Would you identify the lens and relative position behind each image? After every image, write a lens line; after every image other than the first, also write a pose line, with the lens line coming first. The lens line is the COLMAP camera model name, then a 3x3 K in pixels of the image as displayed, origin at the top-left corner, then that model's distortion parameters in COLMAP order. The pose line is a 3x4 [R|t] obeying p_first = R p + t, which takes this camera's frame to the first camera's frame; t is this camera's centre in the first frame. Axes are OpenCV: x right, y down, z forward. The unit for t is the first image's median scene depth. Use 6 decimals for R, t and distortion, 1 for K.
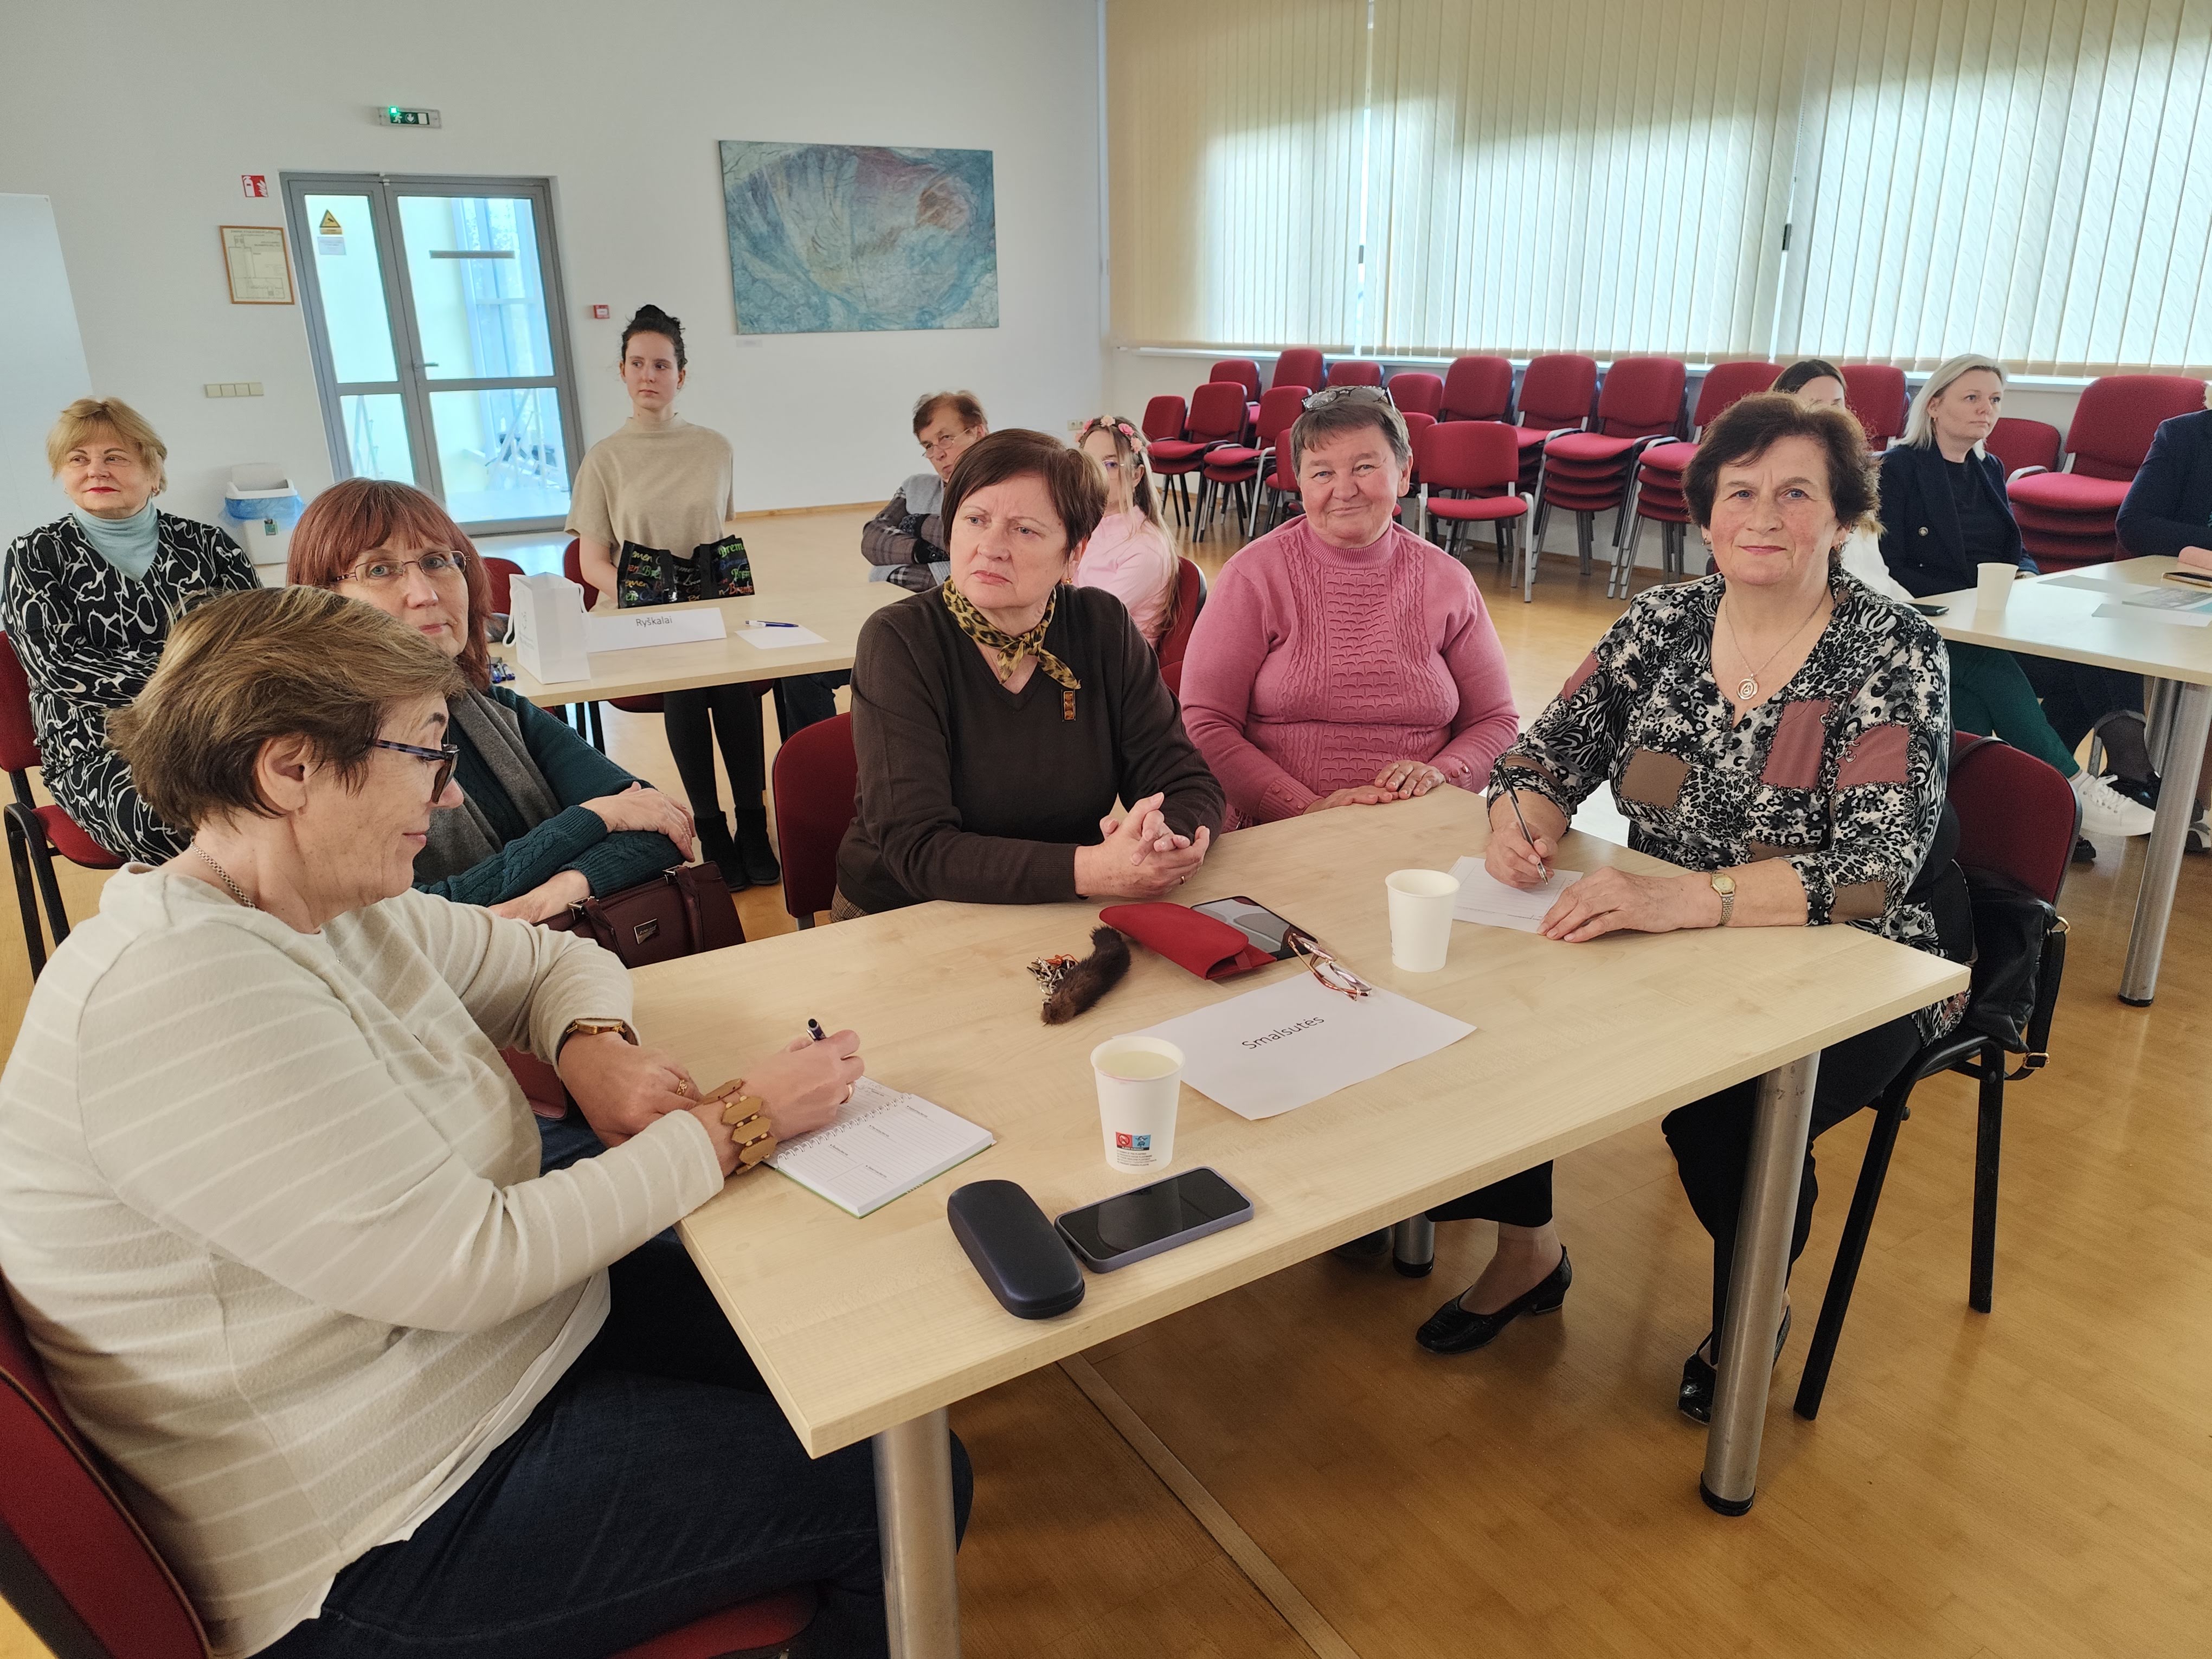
lens RADIAL K [[1513.9, 0, 1104.4], [0, 1513.9, 829.9], [0, 0, 1]] dist [0.006356, -0.003099]
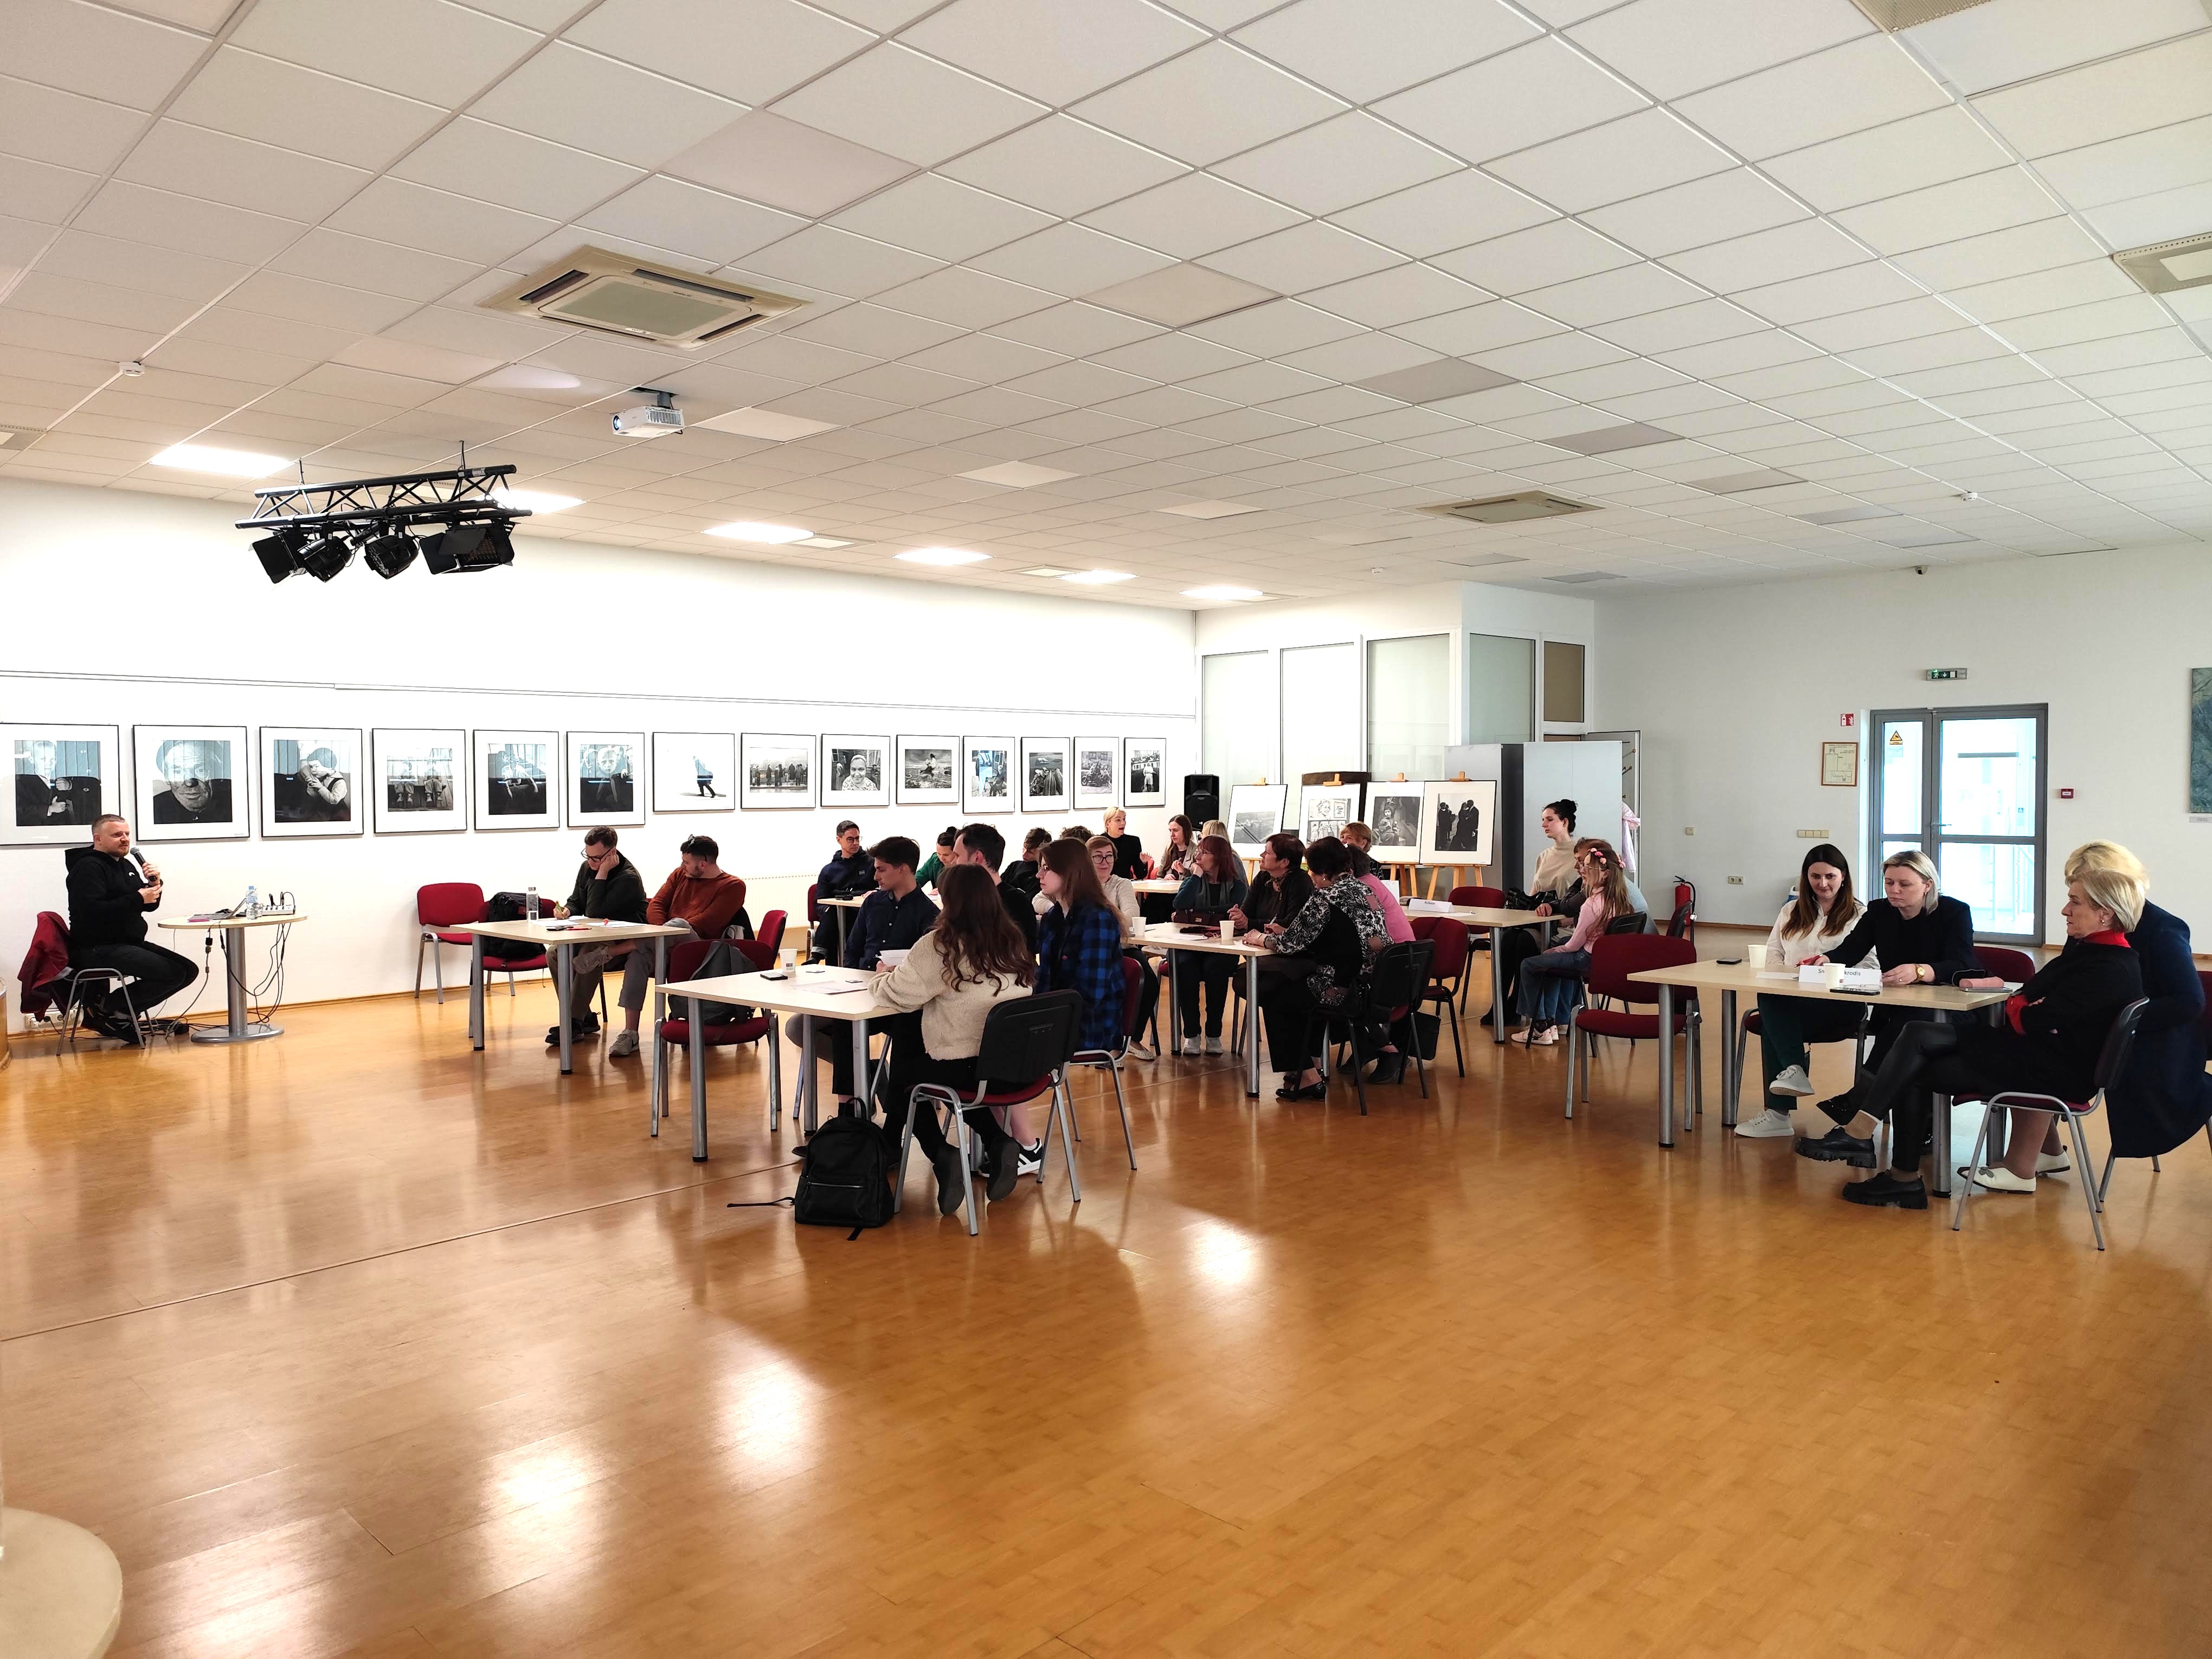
lens RADIAL K [[1513.9, 0, 1108.7], [0, 1513.9, 831.5], [0, 0, 1]] dist [0.006356, -0.003099]
pose [[0.247448, 0.045502, -0.967832, 0.747684], [-0.314837, 0.948466, -0.035904, 0.011633], [0.916323, 0.313594, 0.249022, -0.116805]]
